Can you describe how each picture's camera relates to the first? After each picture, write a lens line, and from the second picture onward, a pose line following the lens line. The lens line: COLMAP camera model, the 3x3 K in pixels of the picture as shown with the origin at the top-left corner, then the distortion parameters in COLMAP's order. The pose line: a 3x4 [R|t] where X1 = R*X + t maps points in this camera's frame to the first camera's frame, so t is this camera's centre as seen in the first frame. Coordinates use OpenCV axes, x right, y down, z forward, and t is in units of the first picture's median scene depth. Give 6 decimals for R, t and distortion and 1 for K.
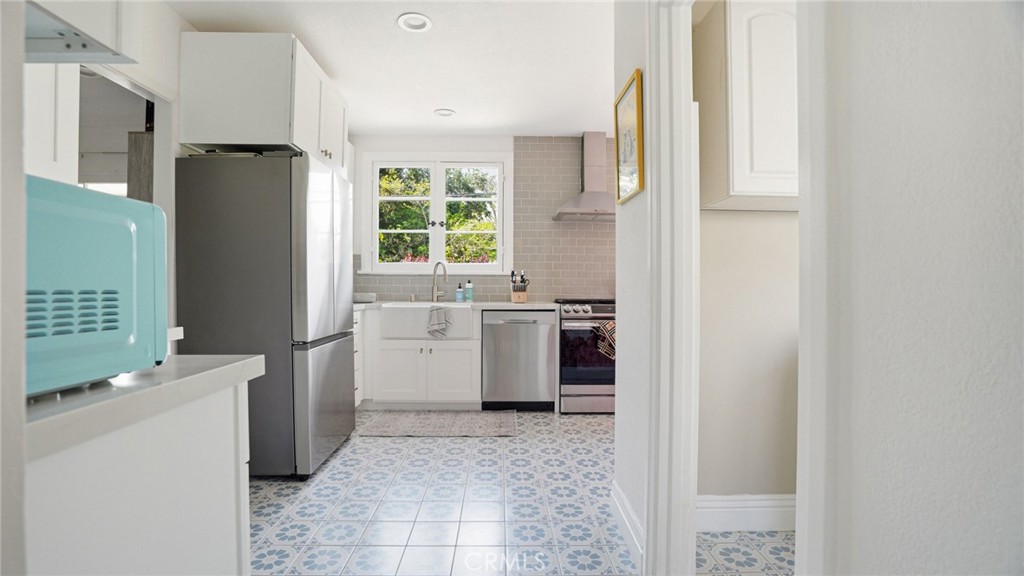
lens RADIAL K [[449.9, 0, 512.8], [0, 449.9, 290.6], [0, 0, 1]] dist [-0.028469, 0.000780]
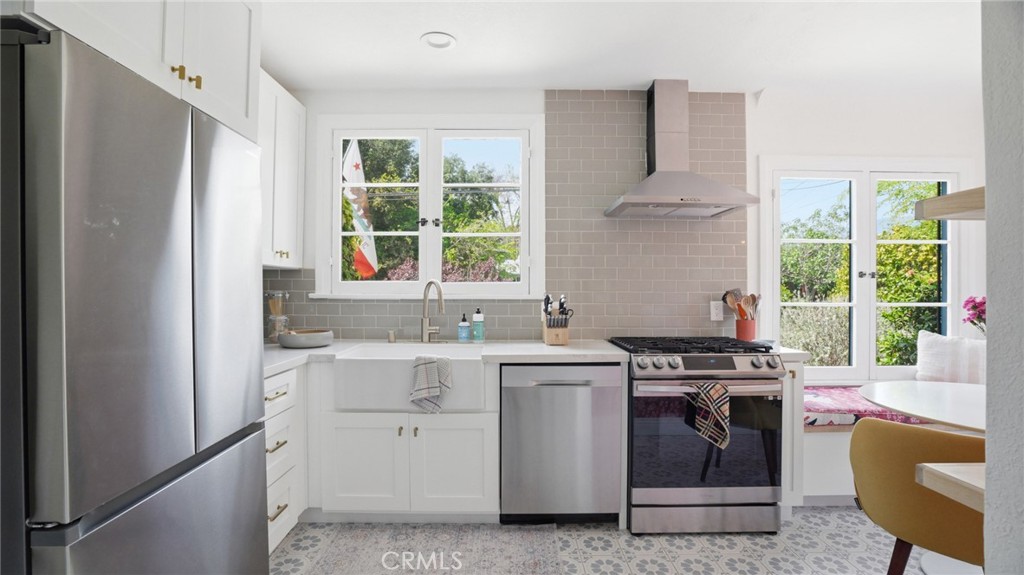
lens RADIAL K [[449.9, 0, 517.5], [0, 449.9, 286.8], [0, 0, 1]] dist [-0.028469, 0.000780]
pose [[0.999993, -0.003665, -0.000874, -0.040815], [0.003656, 0.999935, -0.010808, -0.048946], [0.000914, 0.010805, 0.999941, 0.362567]]
